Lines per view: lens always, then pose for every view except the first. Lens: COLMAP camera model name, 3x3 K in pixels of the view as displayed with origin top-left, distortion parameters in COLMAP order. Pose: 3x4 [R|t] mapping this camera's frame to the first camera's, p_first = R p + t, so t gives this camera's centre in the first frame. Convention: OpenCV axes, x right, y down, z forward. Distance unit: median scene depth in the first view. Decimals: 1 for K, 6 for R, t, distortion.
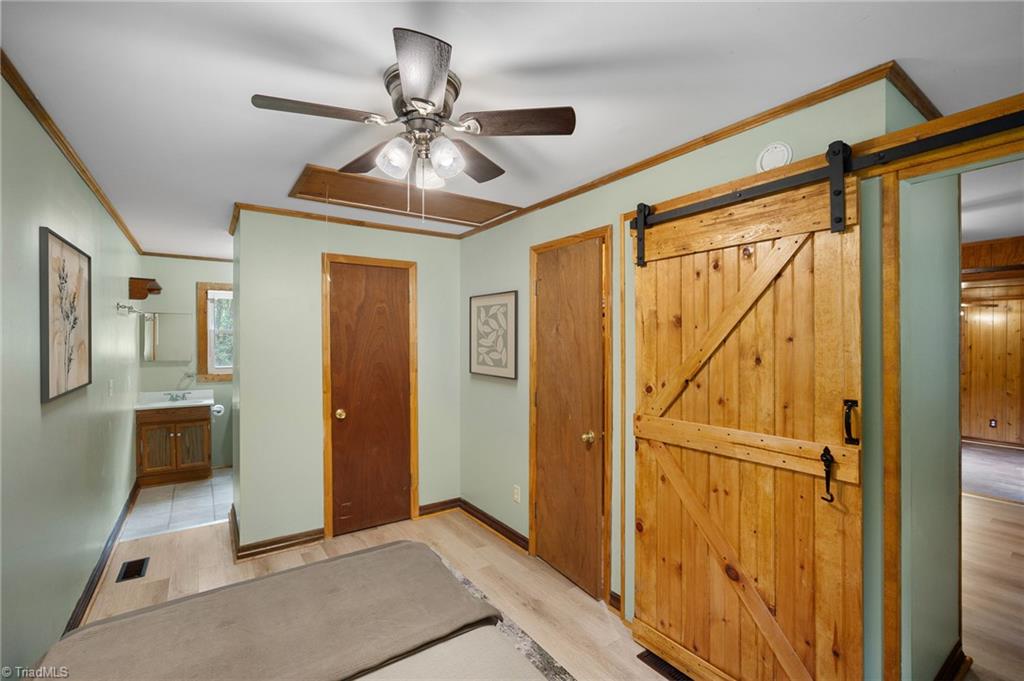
lens RADIAL K [[450.1, 0, 506.6], [0, 450.1, 339.8], [0, 0, 1]] dist [-0.012616, 0.002761]
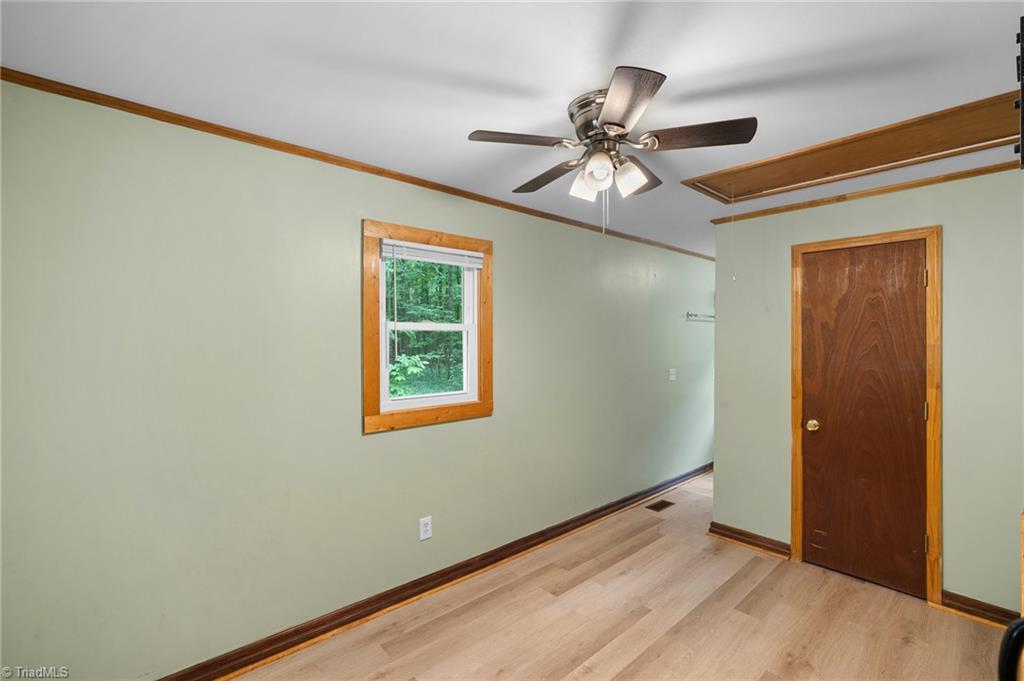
lens RADIAL K [[450.1, 0, 507.4], [0, 450.1, 341.6], [0, 0, 1]] dist [-0.012616, 0.002761]
pose [[0.126631, 0.004360, -0.991940, 0.428949], [-0.002863, 0.999988, 0.004030, 0.000409], [0.991946, 0.002330, 0.126642, 0.308786]]
